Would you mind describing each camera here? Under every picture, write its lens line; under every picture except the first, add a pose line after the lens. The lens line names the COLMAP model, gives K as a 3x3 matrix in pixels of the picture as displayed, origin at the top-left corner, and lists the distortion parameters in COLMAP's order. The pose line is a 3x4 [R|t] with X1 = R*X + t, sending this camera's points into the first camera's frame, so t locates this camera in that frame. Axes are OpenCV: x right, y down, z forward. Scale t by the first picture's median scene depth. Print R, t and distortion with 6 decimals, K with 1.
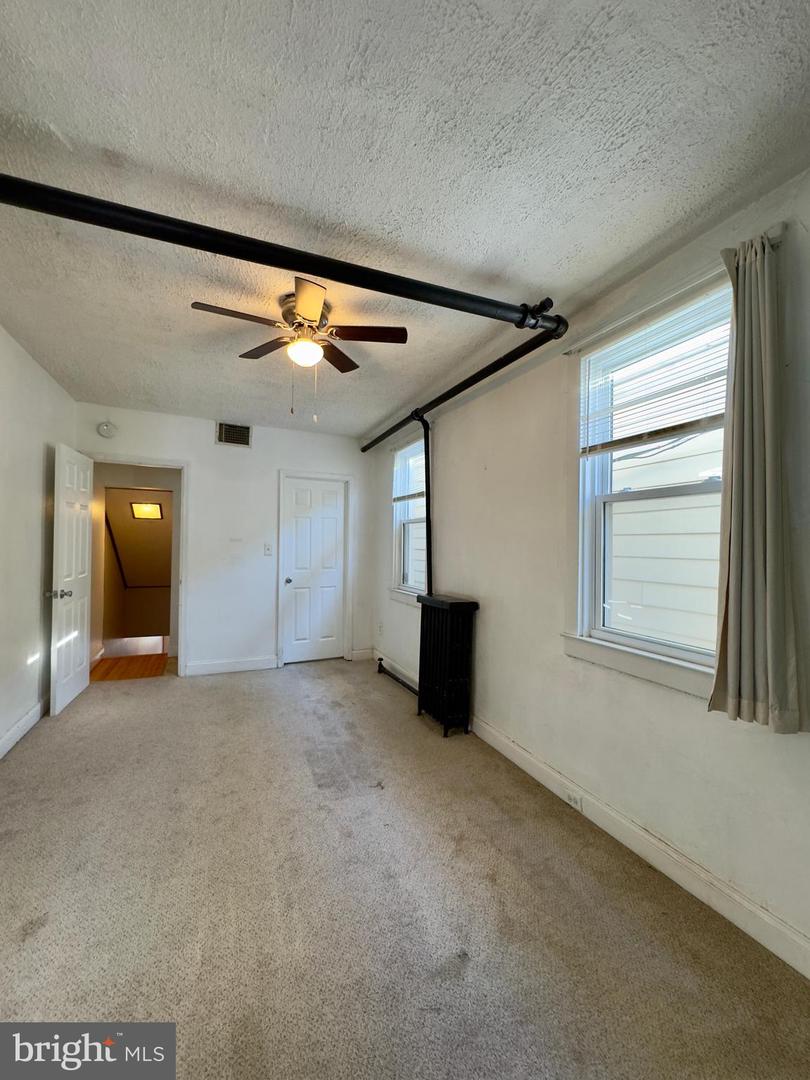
lens RADIAL K [[435.0, 0, 403.1], [0, 435.0, 537.3], [0, 0, 1]] dist [0.001893, 0.000173]
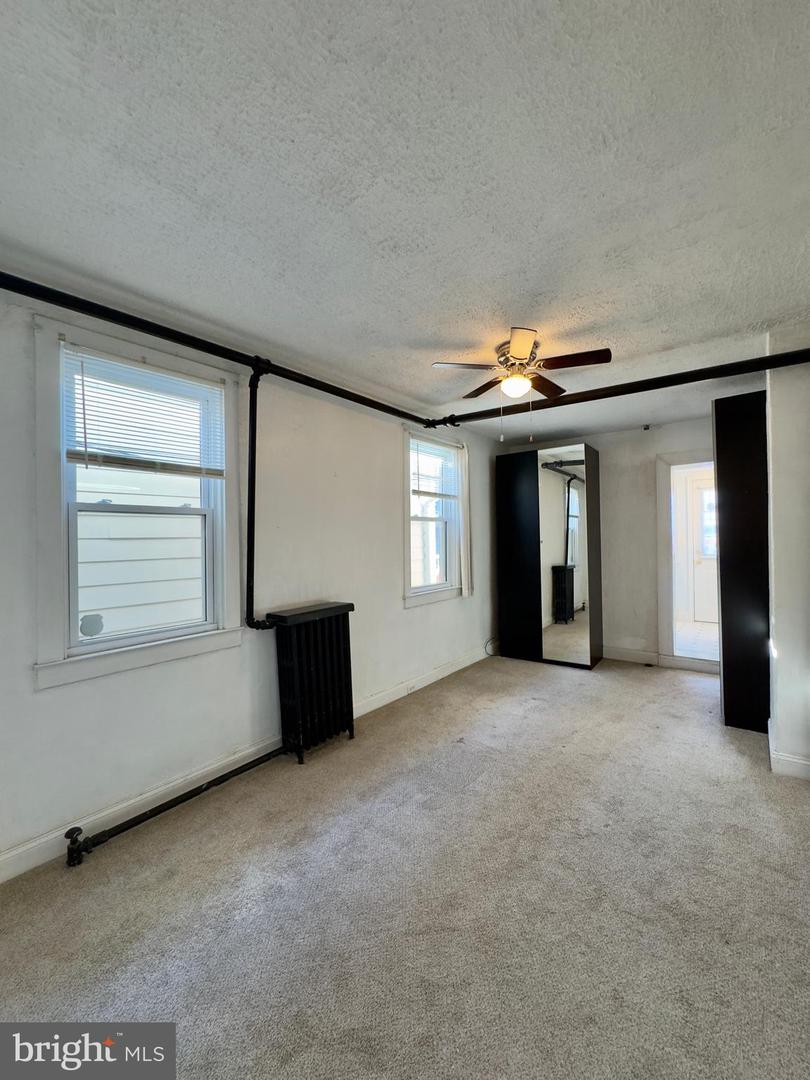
lens RADIAL K [[435.0, 0, 403.6], [0, 435.0, 547.4], [0, 0, 1]] dist [0.001893, 0.000173]
pose [[-0.487905, 0.007749, 0.872862, -1.113682], [-0.001824, 0.999949, -0.009897, 0.050772], [-0.872895, -0.006421, -0.487867, 1.863660]]
